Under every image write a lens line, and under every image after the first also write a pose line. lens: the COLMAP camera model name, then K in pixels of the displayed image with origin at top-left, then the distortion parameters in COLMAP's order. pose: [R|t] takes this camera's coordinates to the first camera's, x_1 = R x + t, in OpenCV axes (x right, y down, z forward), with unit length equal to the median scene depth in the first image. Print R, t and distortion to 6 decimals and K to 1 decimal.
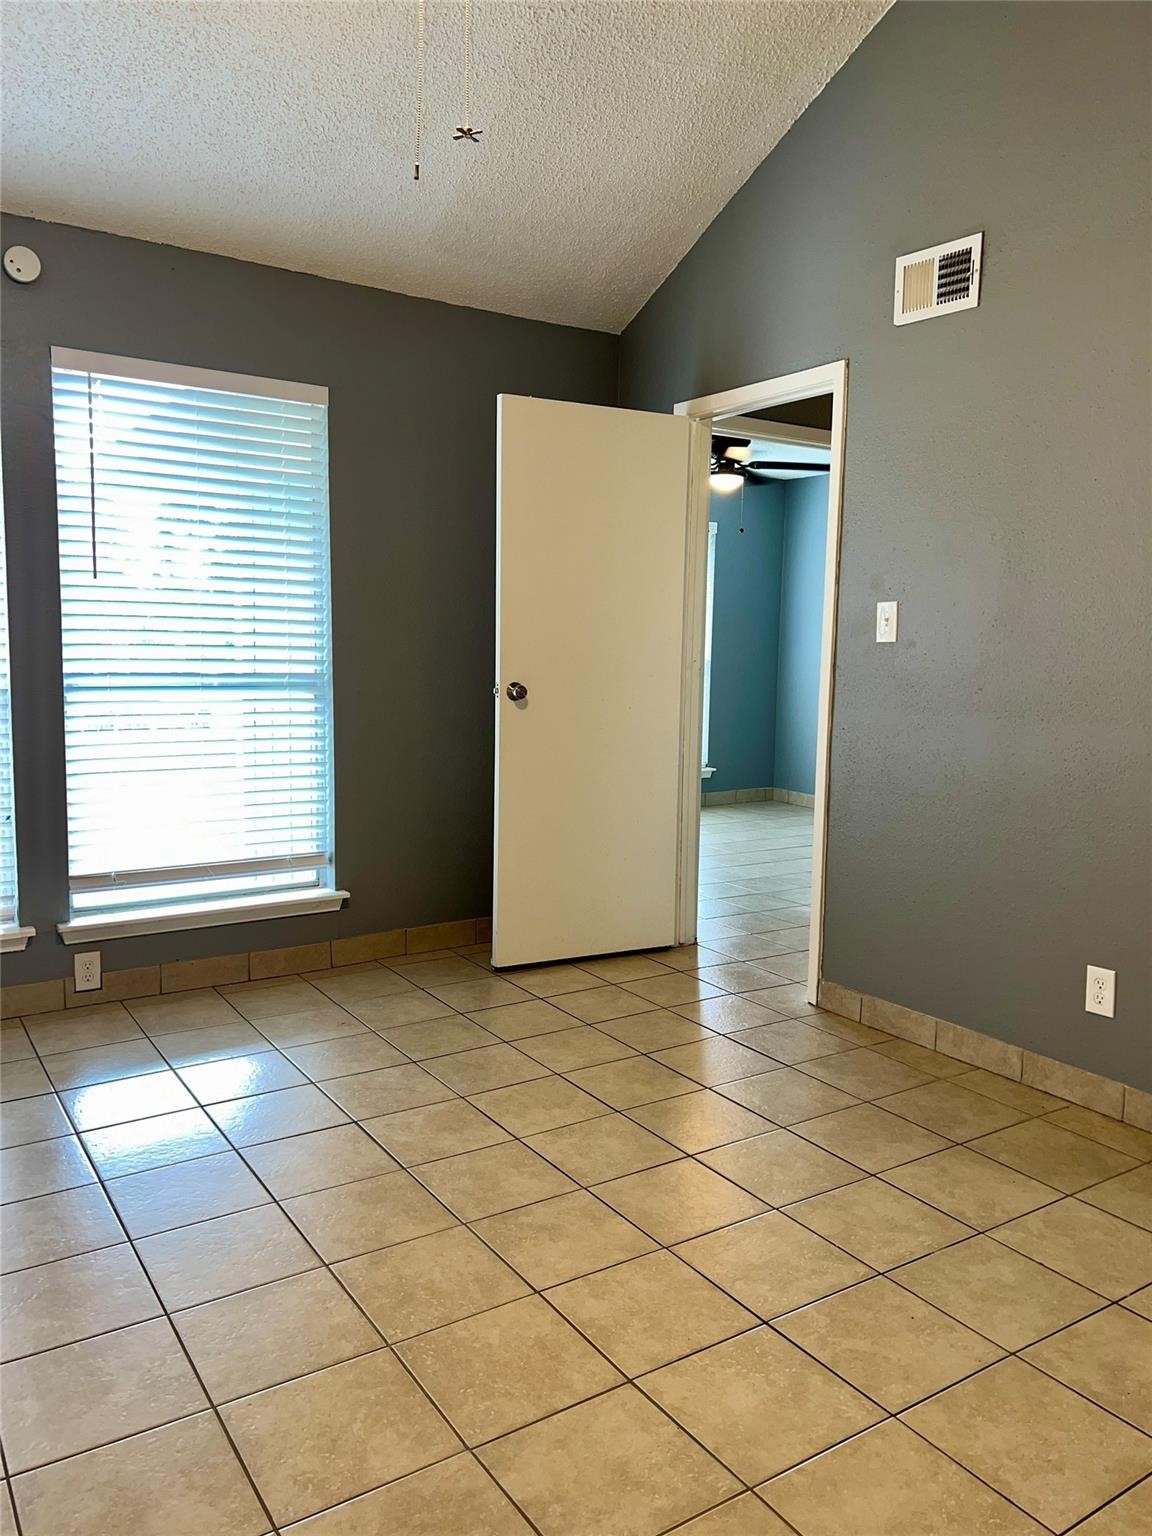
lens RADIAL K [[1155.3, 0, 578.5], [0, 1155.3, 767.6], [0, 0, 1]] dist [-0.015883, -0.031461]
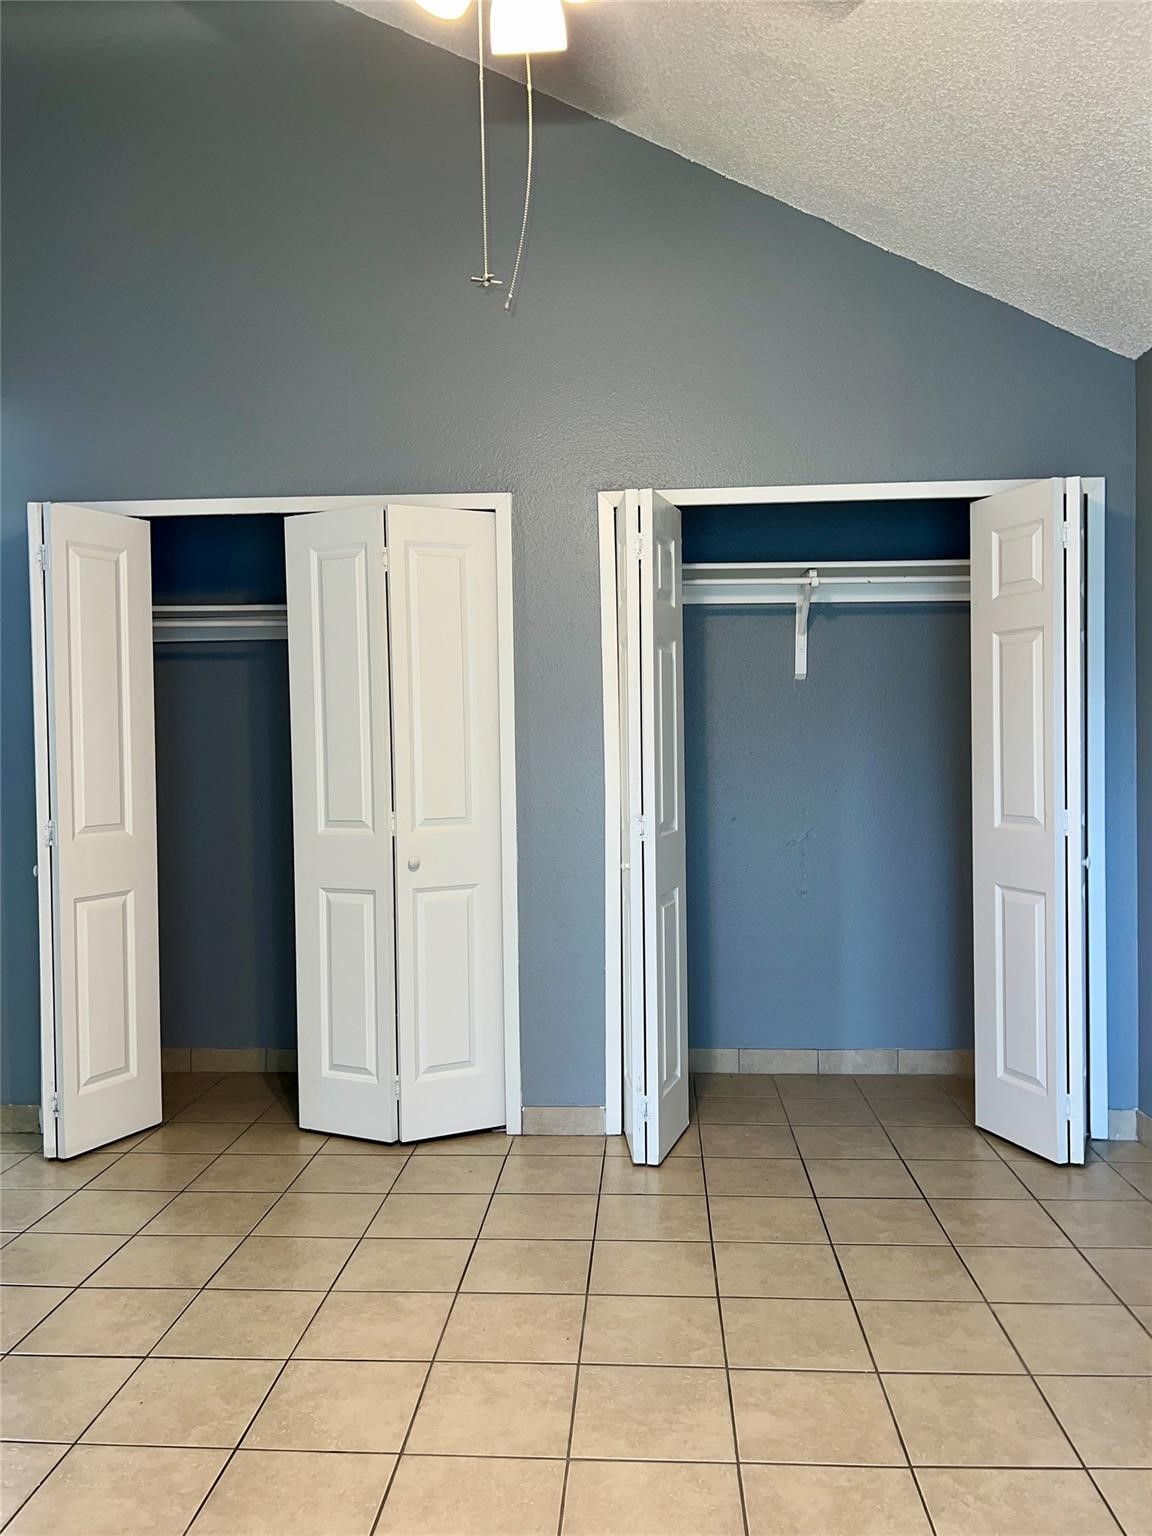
lens RADIAL K [[1155.3, 0, 577.3], [0, 1155.3, 767.9], [0, 0, 1]] dist [-0.015883, -0.031461]
pose [[-0.806195, -0.022262, 0.591230, -0.801339], [0.066048, 0.989659, 0.127327, -0.263941], [-0.587951, 0.141700, -0.796388, 1.872255]]
